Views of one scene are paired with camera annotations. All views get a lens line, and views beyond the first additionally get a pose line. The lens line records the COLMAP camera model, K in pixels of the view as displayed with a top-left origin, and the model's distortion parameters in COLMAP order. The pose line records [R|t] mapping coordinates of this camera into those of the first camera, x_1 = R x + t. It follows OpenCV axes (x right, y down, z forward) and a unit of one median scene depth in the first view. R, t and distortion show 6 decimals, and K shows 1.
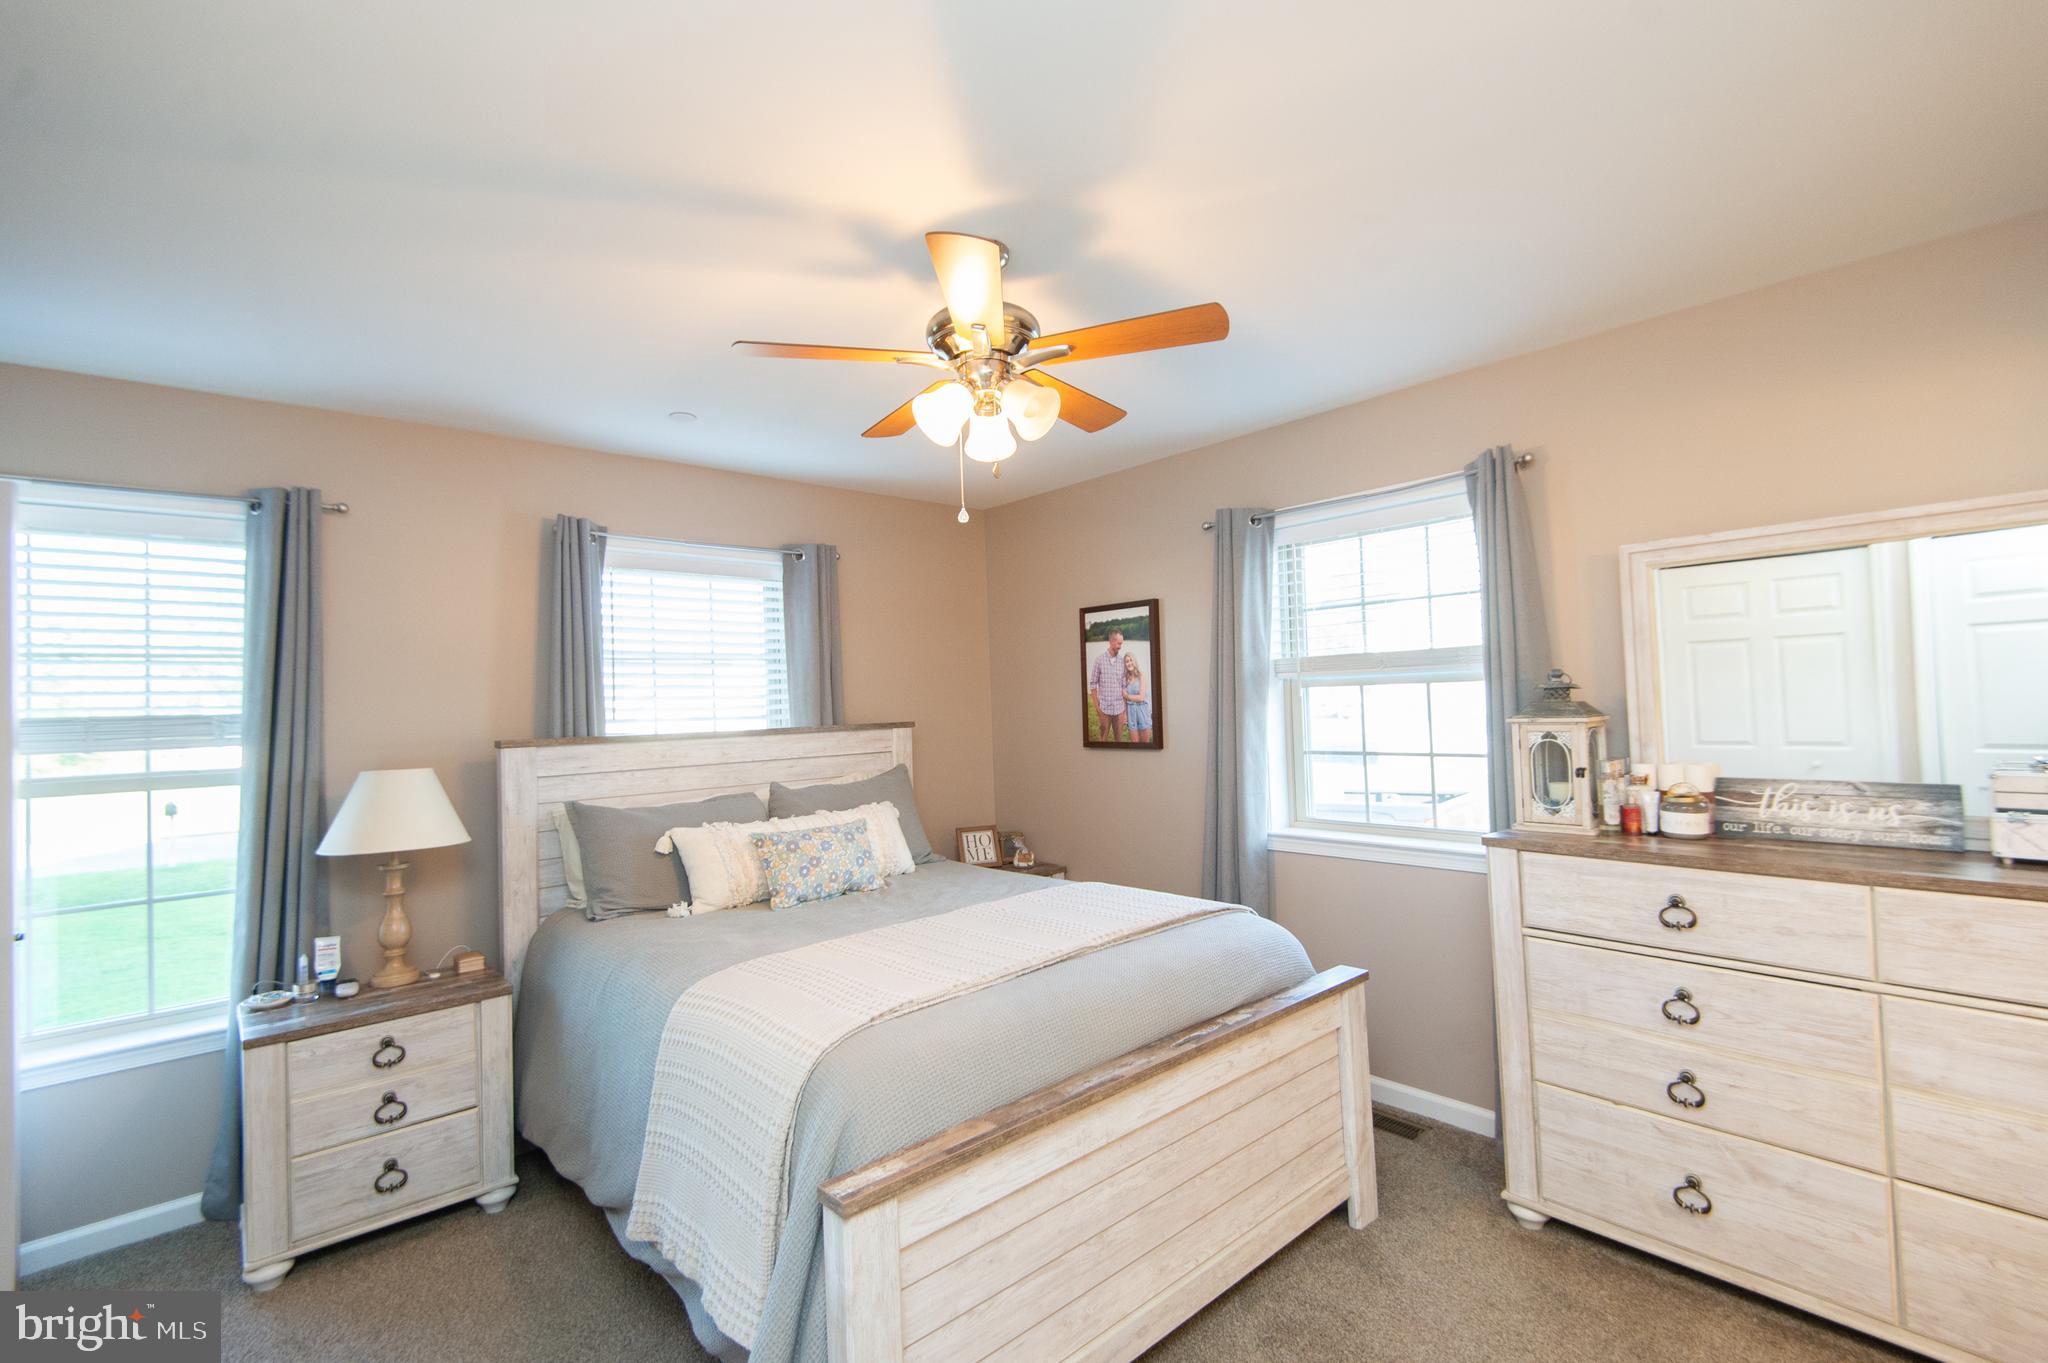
lens RADIAL K [[907.8, 0, 1031.6], [0, 907.8, 680.4], [0, 0, 1]] dist [0.040348, -0.025121]
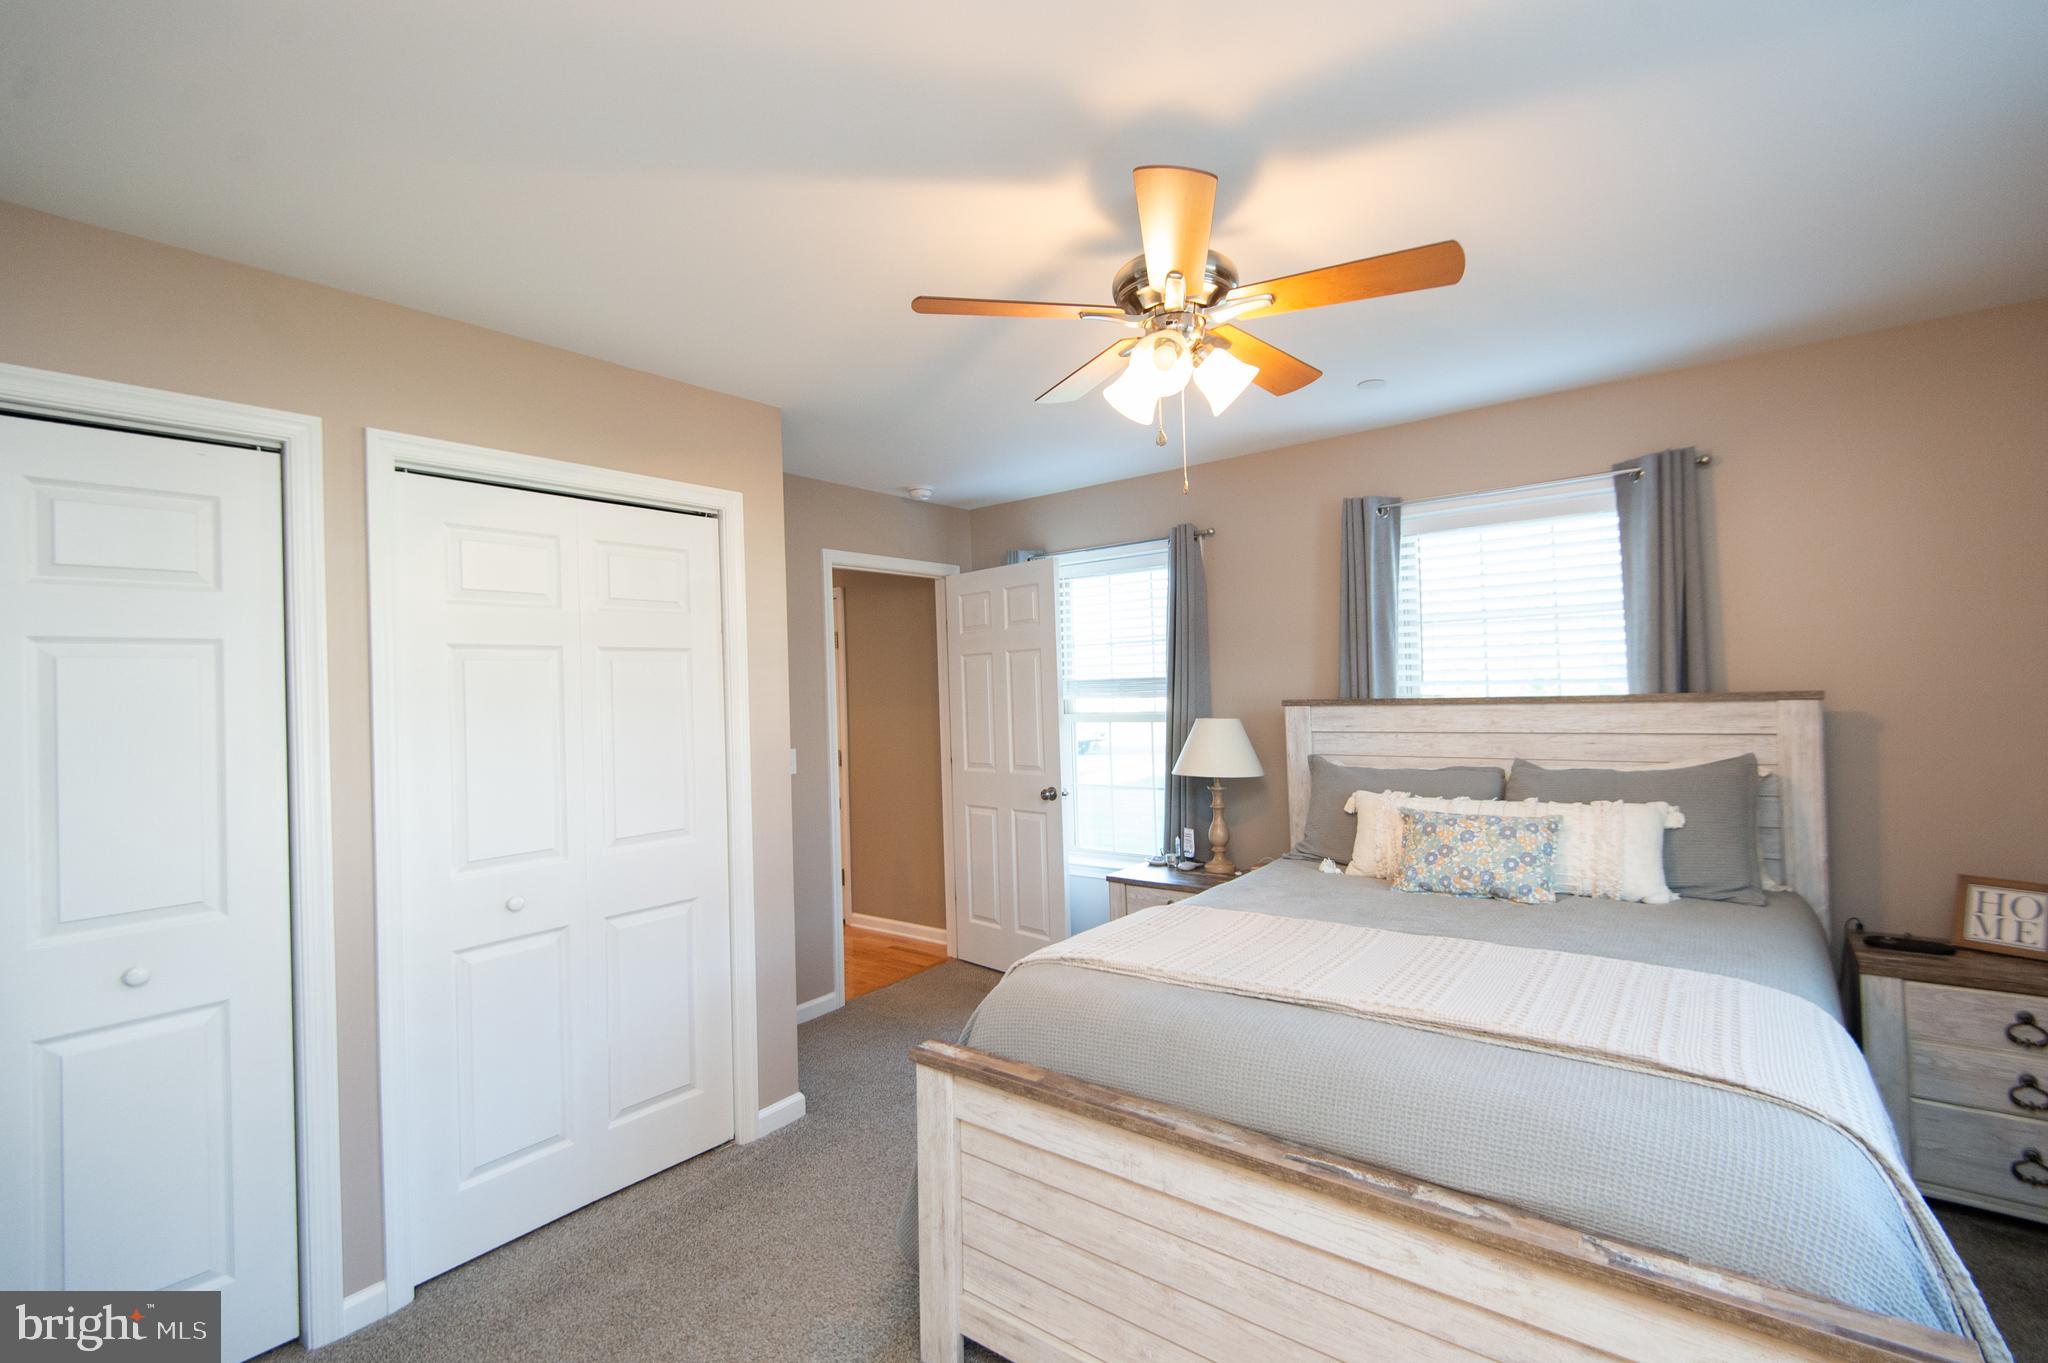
lens RADIAL K [[907.8, 0, 1031.6], [0, 907.8, 680.4], [0, 0, 1]] dist [0.040348, -0.025121]
pose [[0.184066, 0.019220, -0.982726, 0.601874], [0.047051, 0.998490, 0.028341, -0.011235], [0.981787, -0.051454, 0.182883, 0.484845]]
